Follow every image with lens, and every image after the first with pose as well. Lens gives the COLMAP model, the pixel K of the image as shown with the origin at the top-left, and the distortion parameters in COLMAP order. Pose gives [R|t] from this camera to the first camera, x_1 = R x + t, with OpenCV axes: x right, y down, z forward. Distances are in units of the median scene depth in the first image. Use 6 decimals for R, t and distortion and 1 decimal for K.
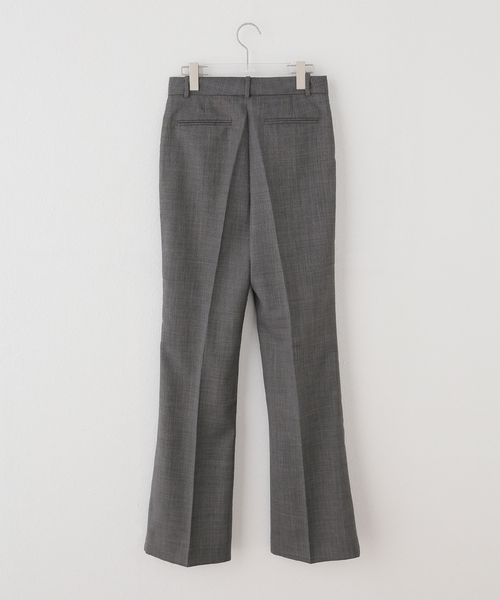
lens RADIAL K [[1160.8, 0, 253.0], [0, 1160.8, 301.4], [0, 0, 1]] dist [0.022930, 0.000000]
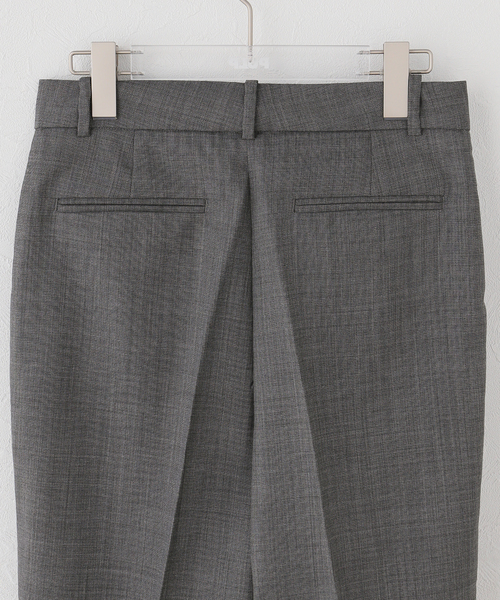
lens RADIAL K [[1160.8, 0, 247.6], [0, 1160.8, 301.0], [0, 0, 1]] dist [0.022930, 0.000000]
pose [[0.999938, 0.009773, 0.005329, -0.006701], [-0.009833, 0.999886, 0.011419, -0.127837], [-0.005217, -0.011471, 0.999921, 0.630616]]
